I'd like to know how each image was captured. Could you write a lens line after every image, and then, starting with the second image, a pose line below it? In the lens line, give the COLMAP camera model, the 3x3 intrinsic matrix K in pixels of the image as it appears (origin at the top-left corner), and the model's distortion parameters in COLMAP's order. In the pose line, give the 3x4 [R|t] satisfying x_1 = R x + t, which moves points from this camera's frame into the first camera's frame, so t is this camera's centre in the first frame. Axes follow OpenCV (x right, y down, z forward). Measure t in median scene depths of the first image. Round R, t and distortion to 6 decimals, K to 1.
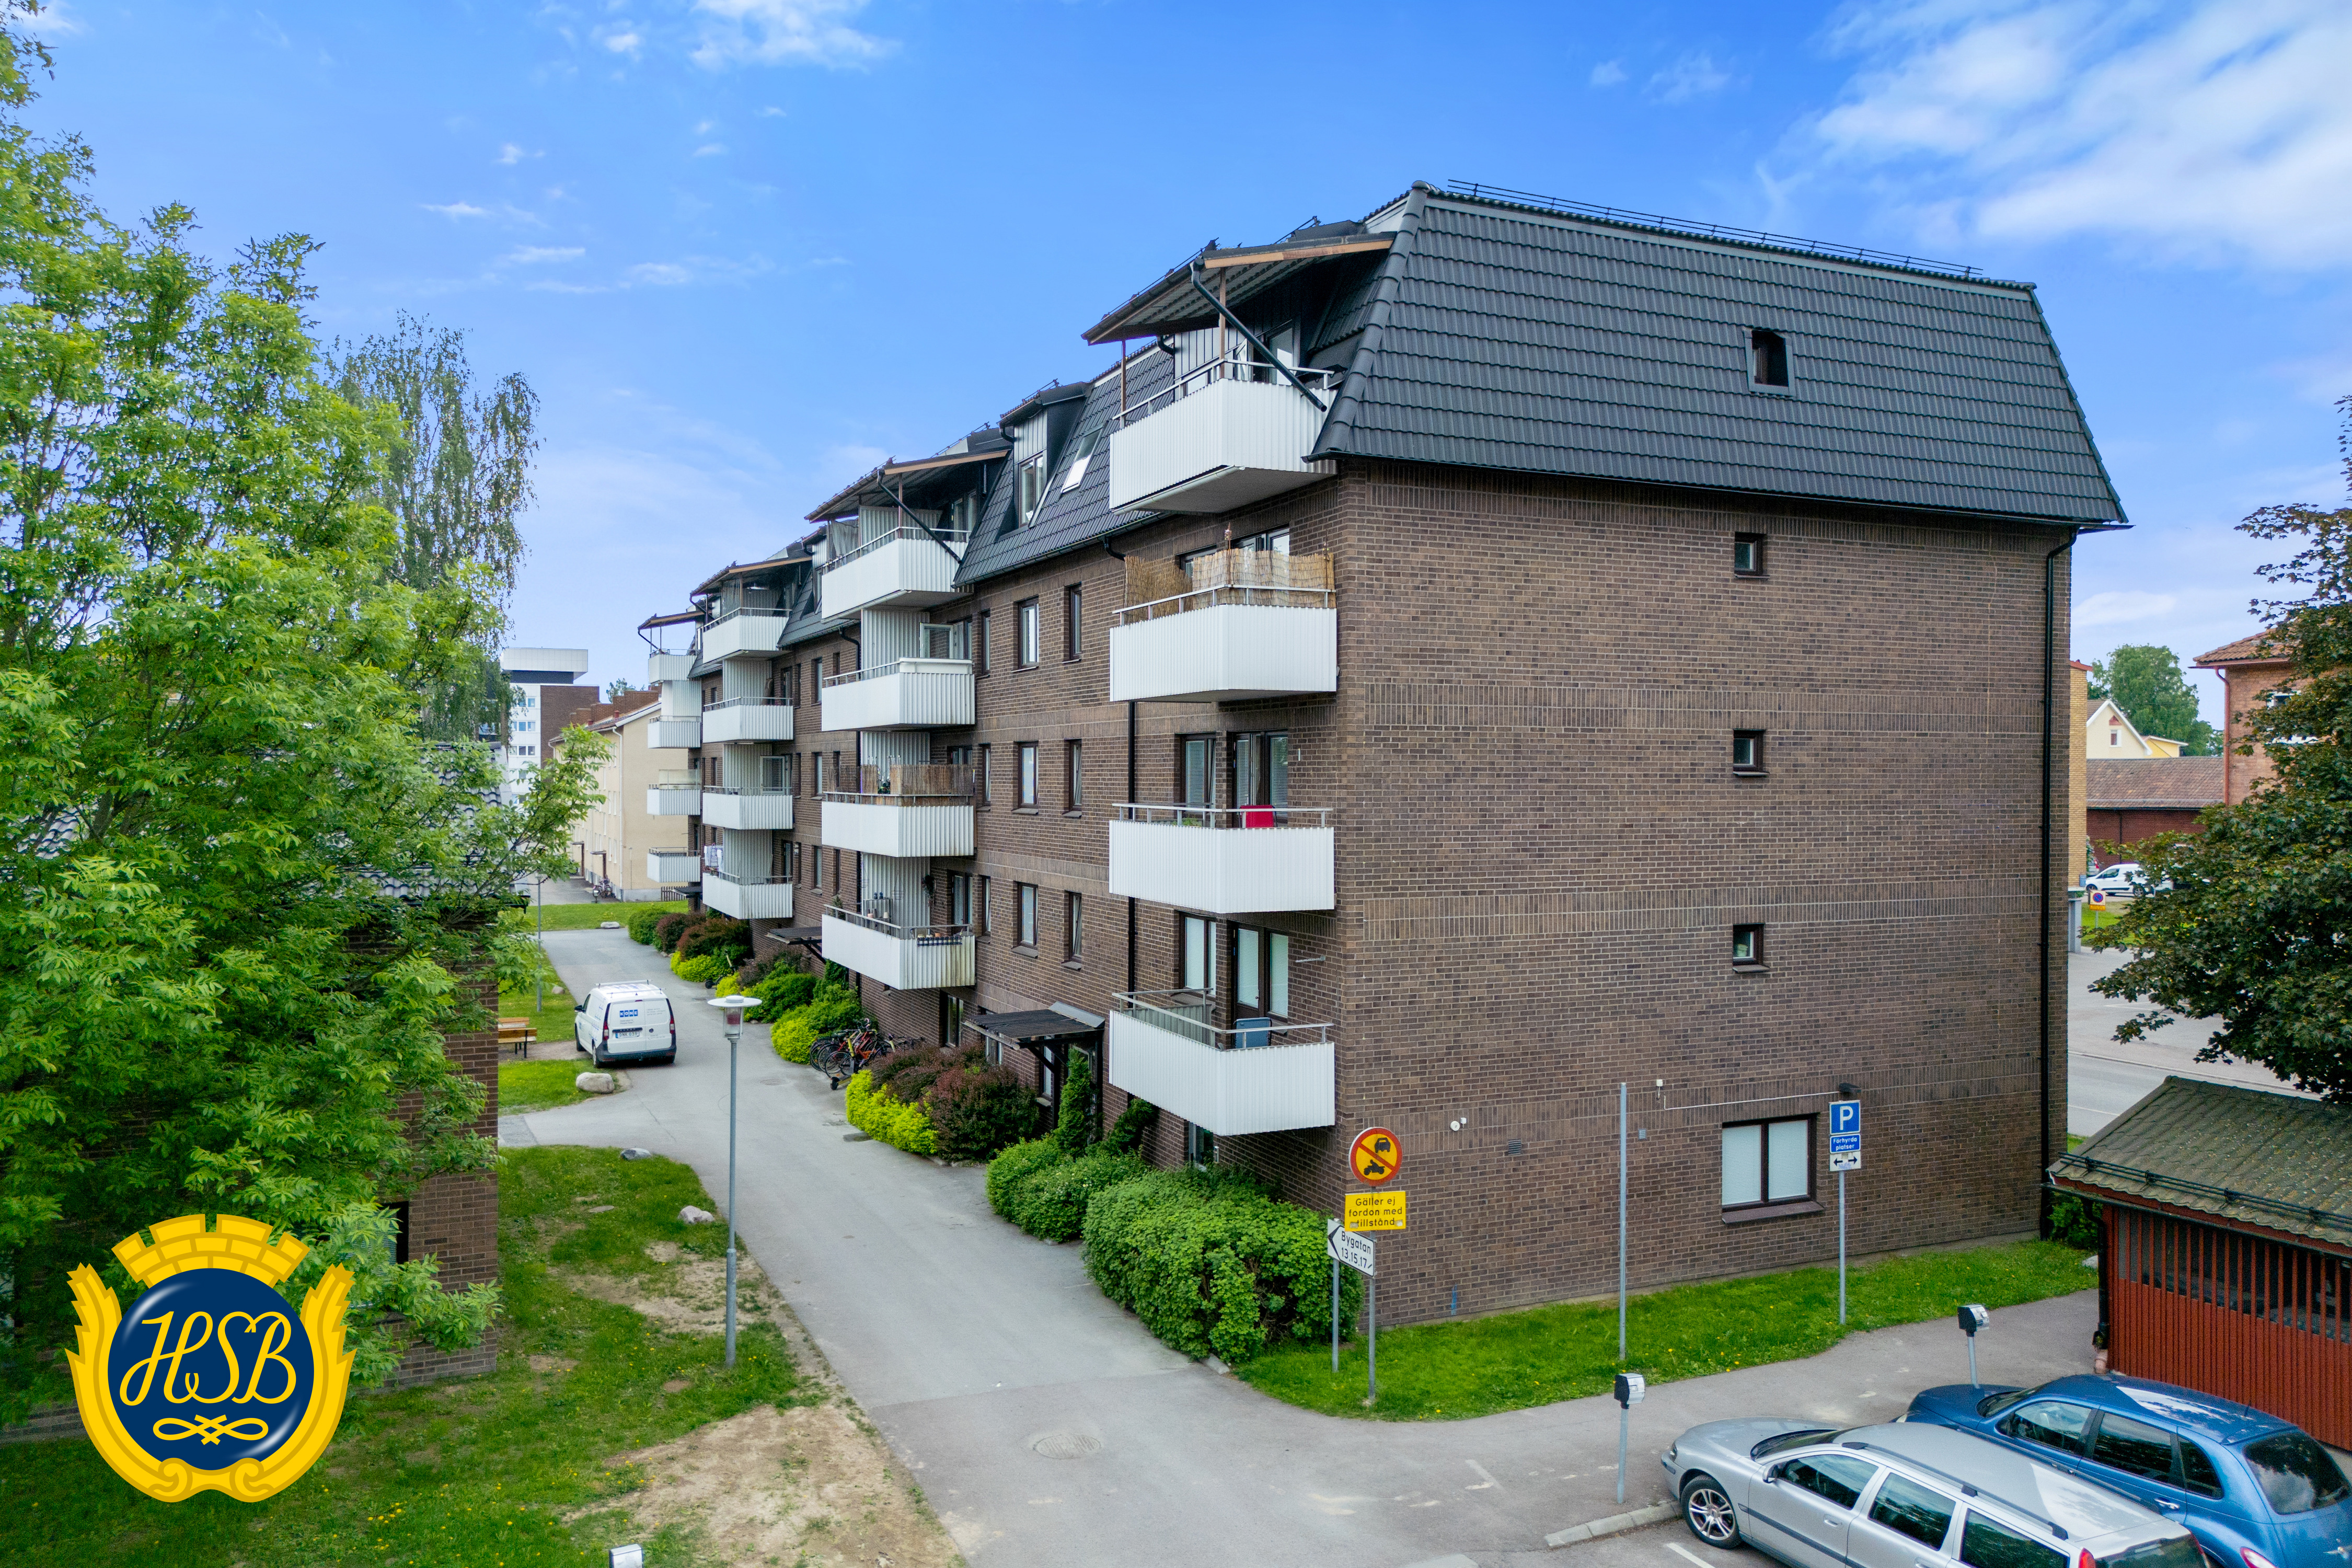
lens RADIAL K [[1688.8, 0, 1188.5], [0, 1688.8, 787.3], [0, 0, 1]] dist [0.074908, -0.091646]
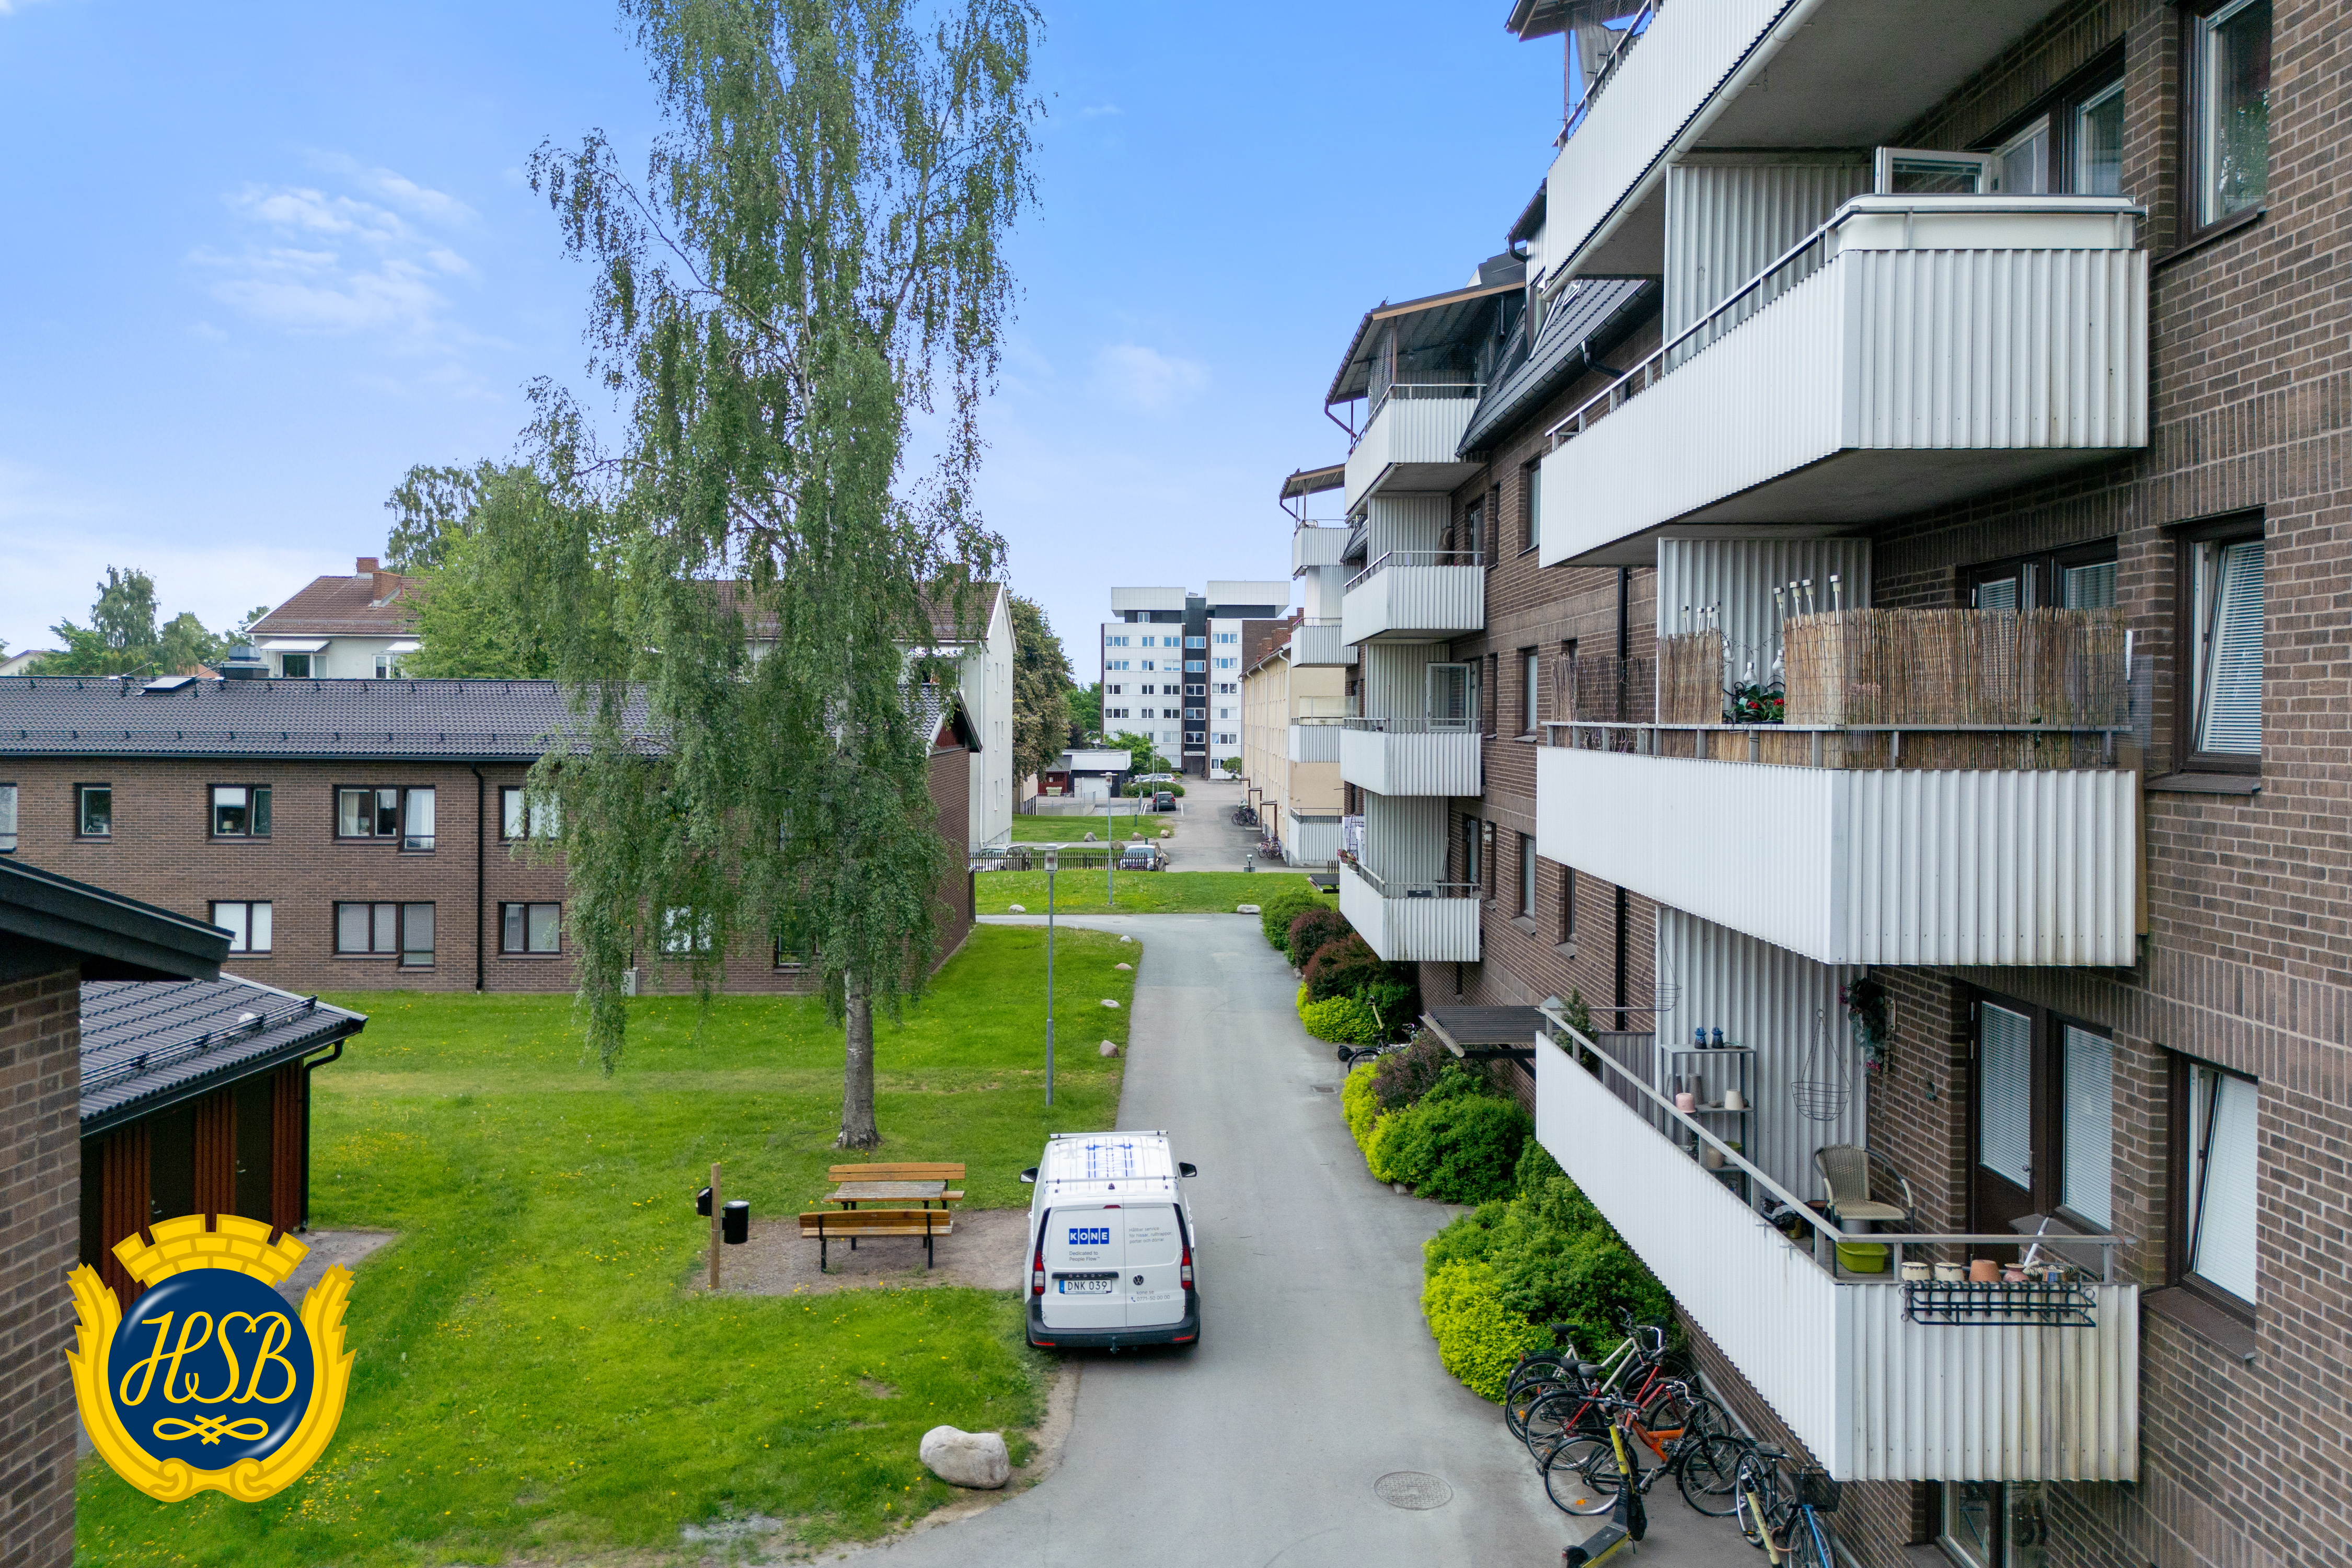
lens RADIAL K [[1662.9, 0, 1171.2], [0, 1662.9, 735.3], [0, 0, 1]] dist [0.049658, -0.041738]
pose [[0.909398, 0.008605, -0.415837, -0.240961], [-0.007516, 0.999963, 0.004255, 0.008663], [0.415858, -0.000744, 0.909429, 1.112803]]
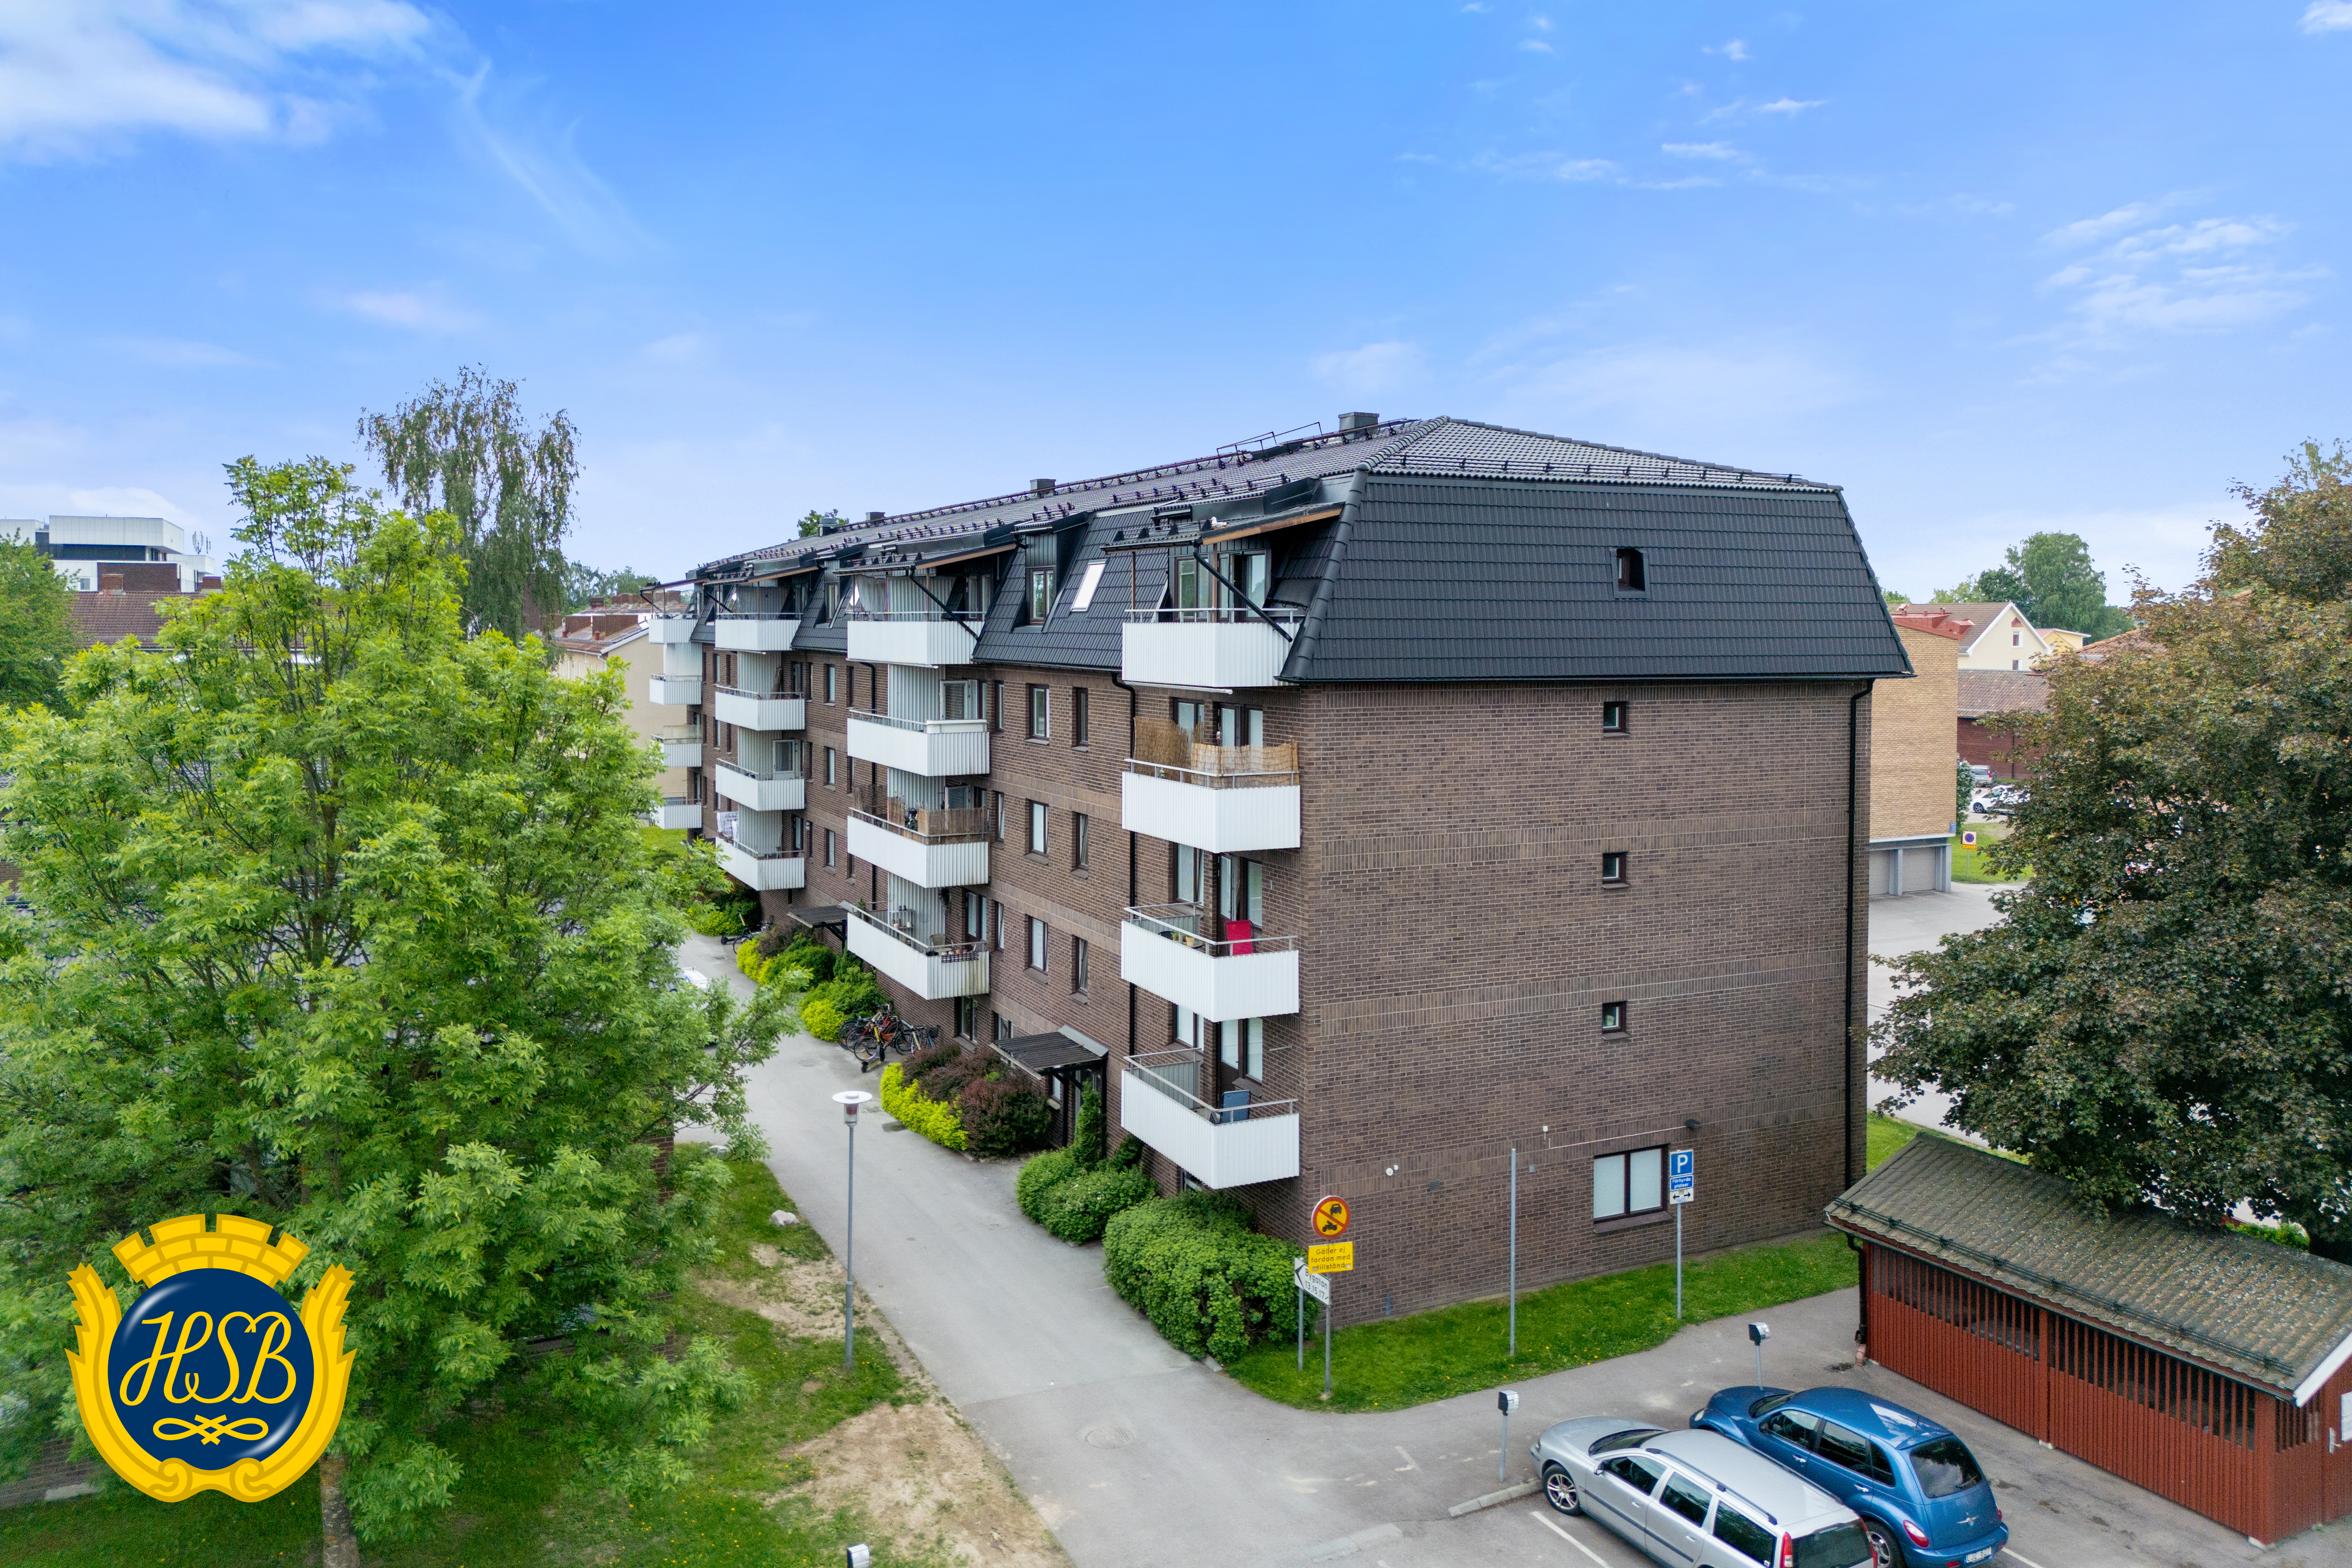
lens RADIAL K [[1704.5, 0, 1174.3], [0, 1704.5, 665.0], [0, 0, 1]] dist [0.095779, -0.138318]
pose [[0.999630, -0.001205, 0.027179, -0.044694], [0.000628, 0.999775, 0.021219, -0.217224], [-0.027199, -0.021194, 0.999405, -0.314650]]
